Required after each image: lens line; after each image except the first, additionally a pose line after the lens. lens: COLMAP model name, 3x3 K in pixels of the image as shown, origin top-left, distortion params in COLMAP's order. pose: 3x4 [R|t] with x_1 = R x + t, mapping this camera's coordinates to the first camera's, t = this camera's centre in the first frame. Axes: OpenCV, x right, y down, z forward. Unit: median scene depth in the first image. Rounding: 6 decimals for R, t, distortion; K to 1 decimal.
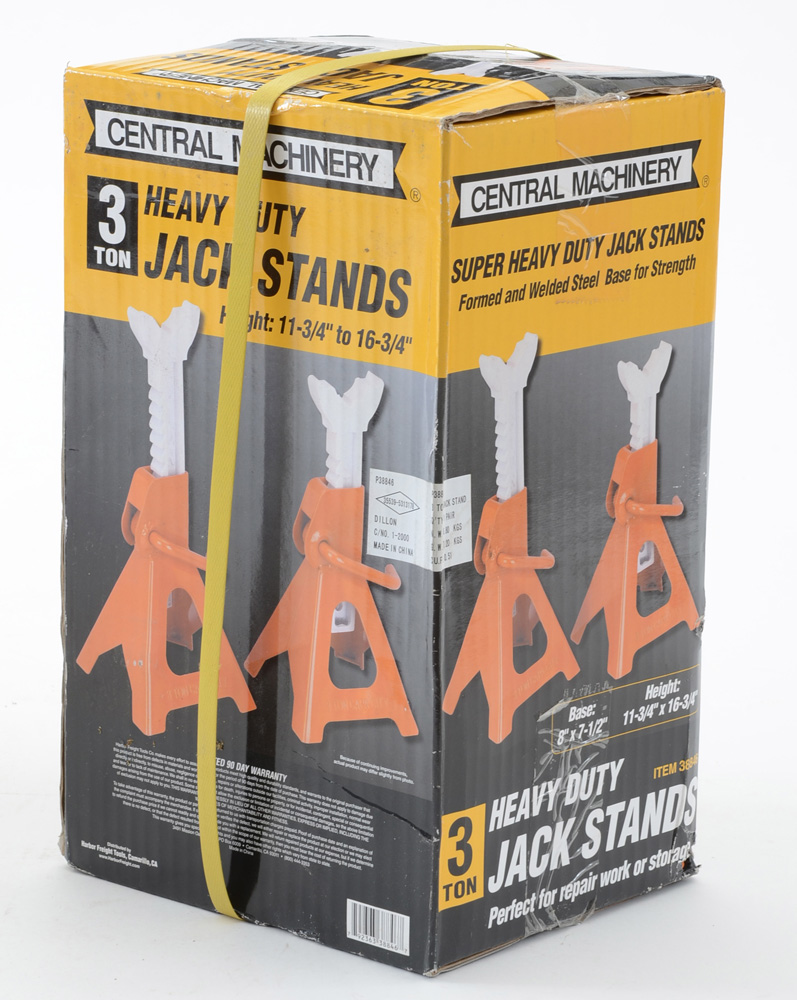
lens RADIAL K [[3878.8, 0, 415.6], [0, 3878.8, 427.6], [0, 0, 1]] dist [0.840487, 0.000000]
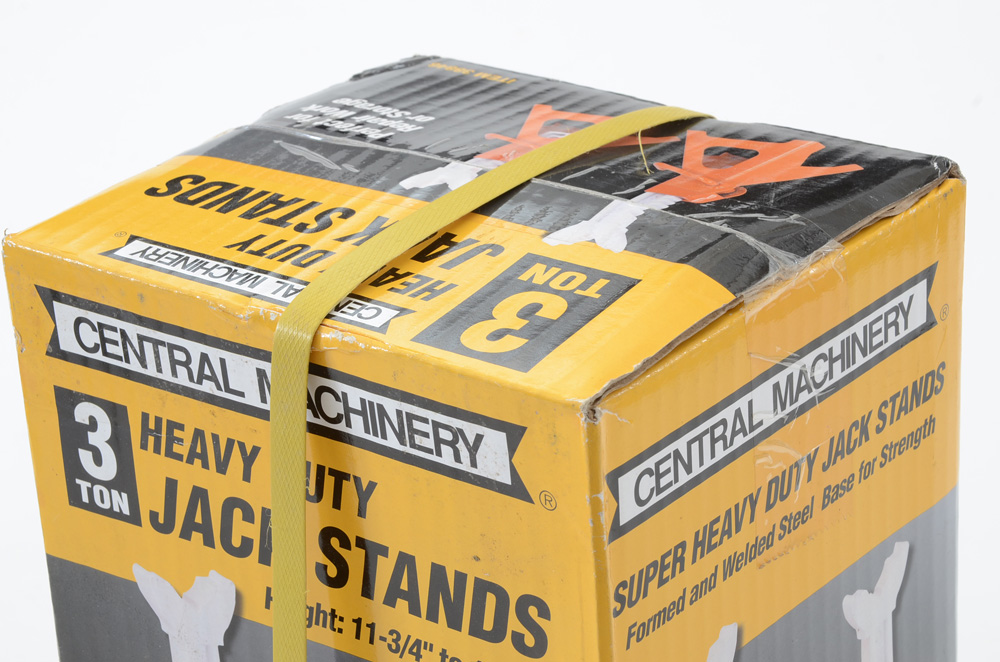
lens RADIAL K [[2507.3, 0, 499.5], [0, 2507.3, 331.6], [0, 0, 1]] dist [0.459200, 0.000000]
pose [[0.996106, -0.087855, 0.007382, -0.008184], [0.083865, 0.970036, 0.228030, -0.173597], [-0.027194, -0.226523, 0.973626, 0.577546]]
